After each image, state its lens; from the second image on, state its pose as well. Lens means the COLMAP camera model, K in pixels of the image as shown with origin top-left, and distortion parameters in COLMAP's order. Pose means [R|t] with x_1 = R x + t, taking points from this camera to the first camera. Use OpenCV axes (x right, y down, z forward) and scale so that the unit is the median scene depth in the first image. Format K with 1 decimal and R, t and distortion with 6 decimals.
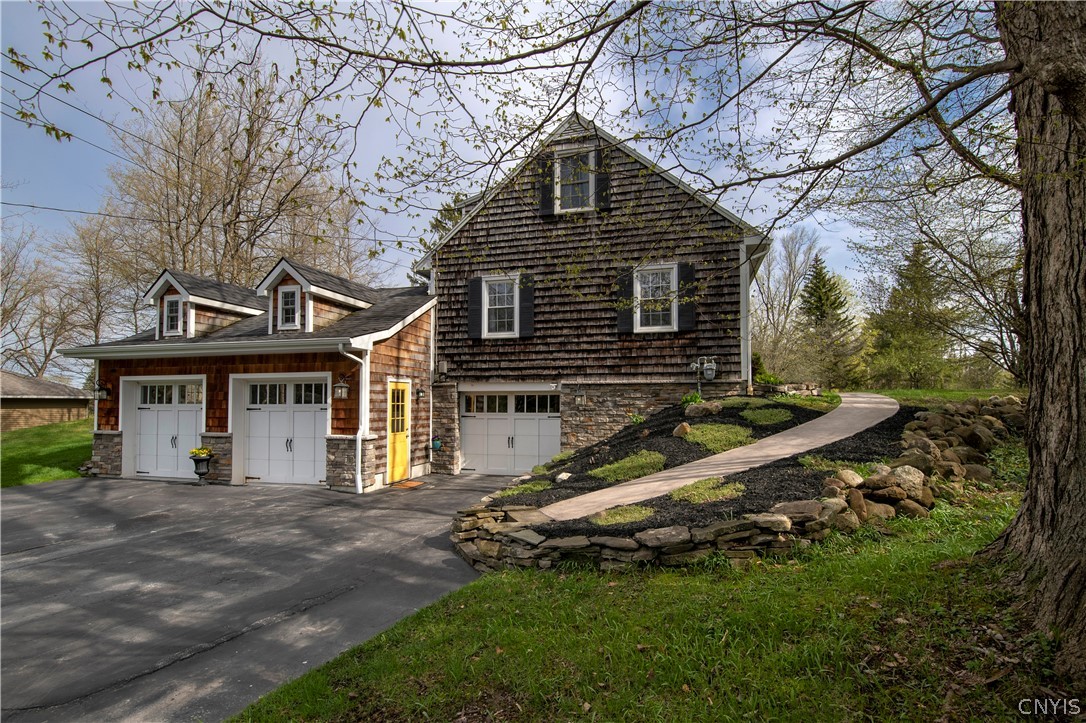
lens RADIAL K [[529.4, 0, 542.1], [0, 529.4, 379.3], [0, 0, 1]] dist [-0.002603, -0.000409]
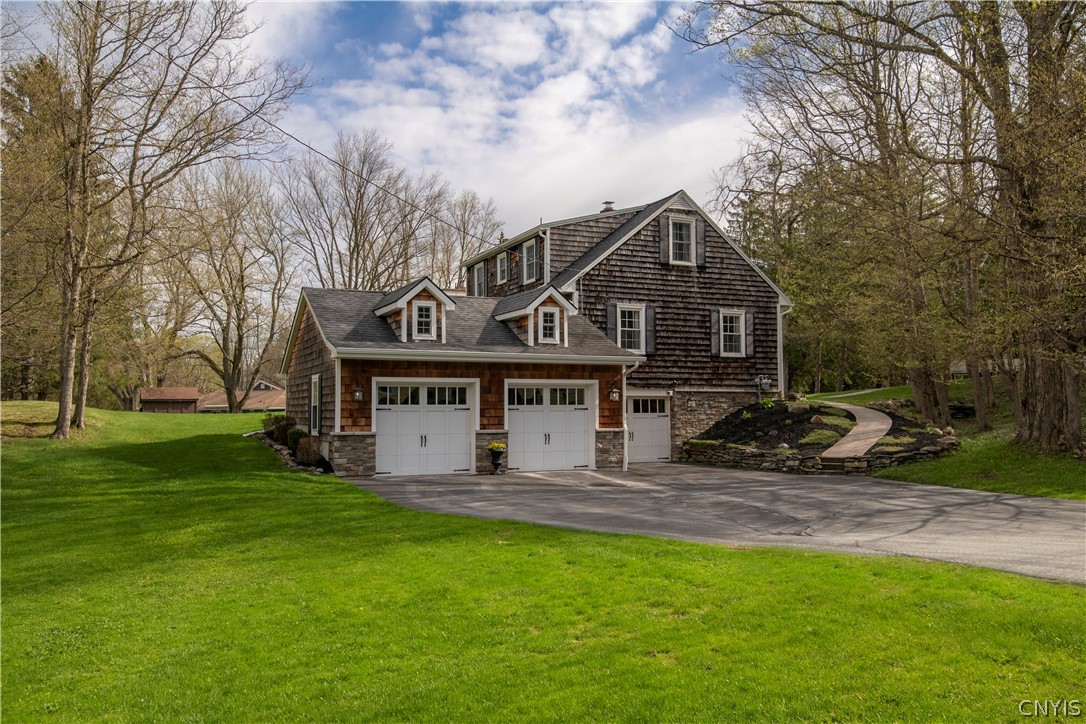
lens RADIAL K [[825.2, 0, 543.0], [0, 825.2, 362.0], [0, 0, 1]] dist [0.007872, 0.002593]
pose [[0.777584, 0.036854, 0.627698, -1.565316], [-0.026005, 0.999312, -0.026458, -0.001199], [-0.628241, 0.004250, 0.778007, -0.429419]]
